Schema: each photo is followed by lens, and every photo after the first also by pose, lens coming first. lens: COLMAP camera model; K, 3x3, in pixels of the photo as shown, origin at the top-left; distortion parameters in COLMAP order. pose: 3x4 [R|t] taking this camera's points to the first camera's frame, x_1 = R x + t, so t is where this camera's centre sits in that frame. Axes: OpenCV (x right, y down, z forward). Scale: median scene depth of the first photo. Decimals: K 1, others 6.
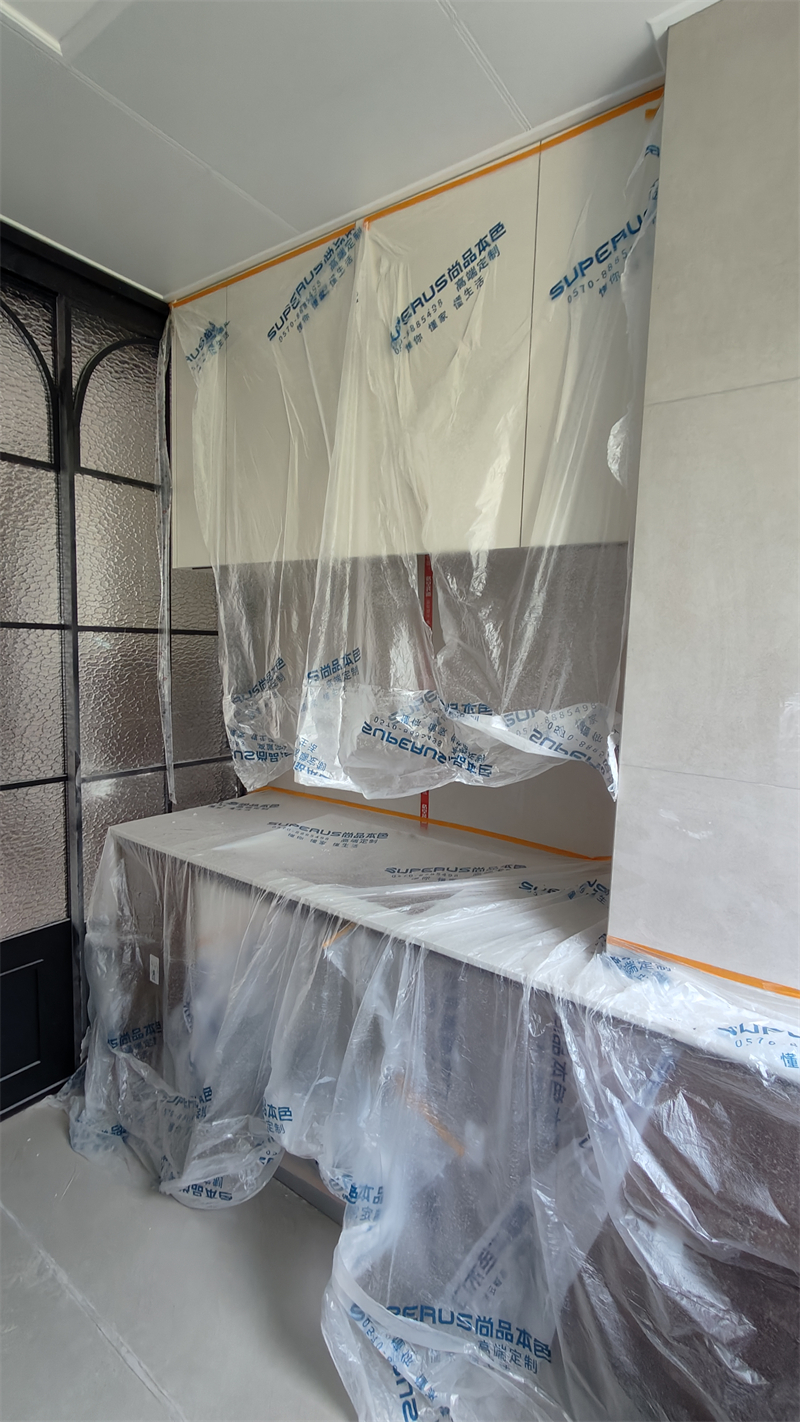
lens RADIAL K [[652.7, 0, 397.8], [0, 652.7, 711.6], [0, 0, 1]] dist [0.001136, 0.001147]
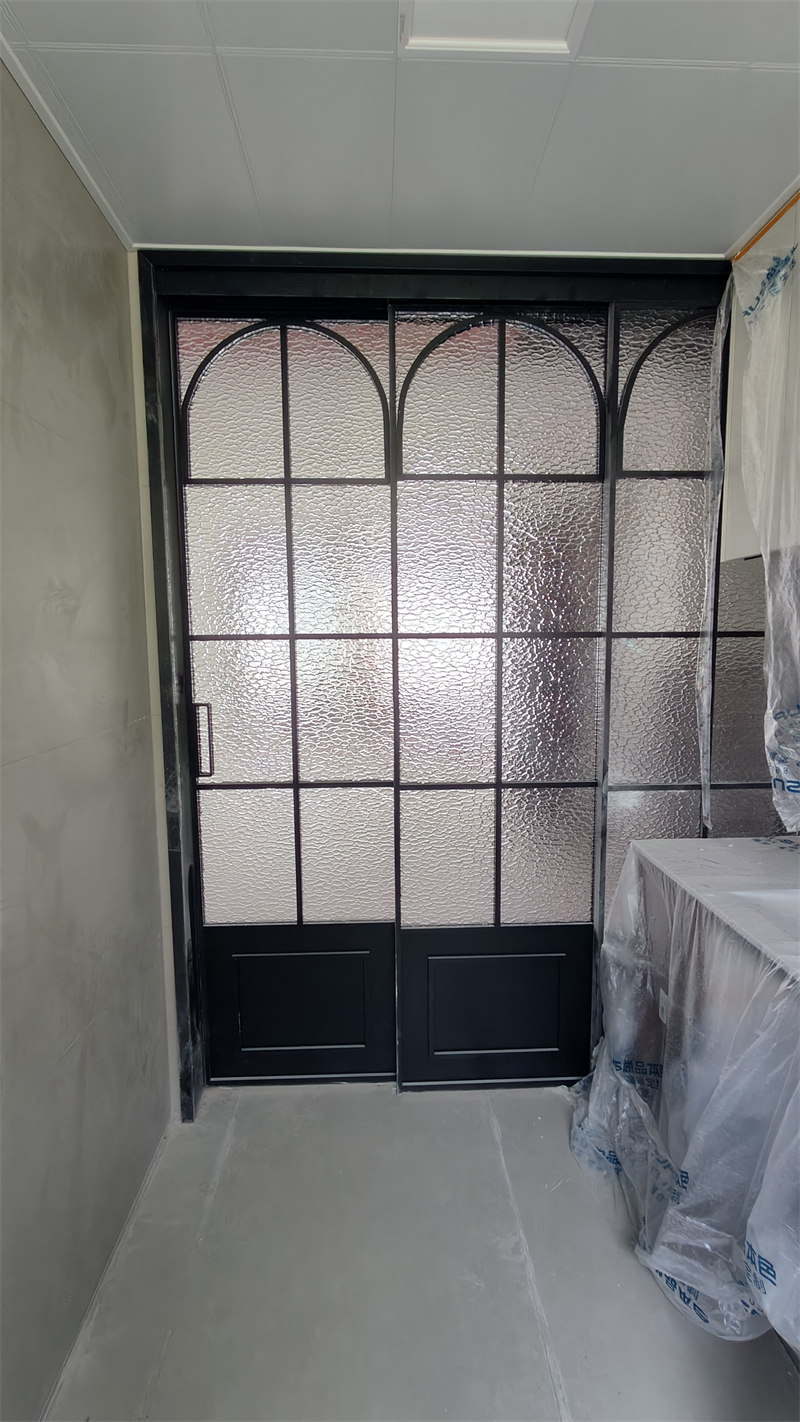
lens RADIAL K [[652.7, 0, 401.3], [0, 652.7, 712.4], [0, 0, 1]] dist [0.001136, 0.001147]
pose [[0.630040, 0.049462, -0.774986, 0.082774], [-0.055617, 0.998281, 0.018498, -0.011022], [0.774569, 0.031447, 0.631708, 0.128825]]
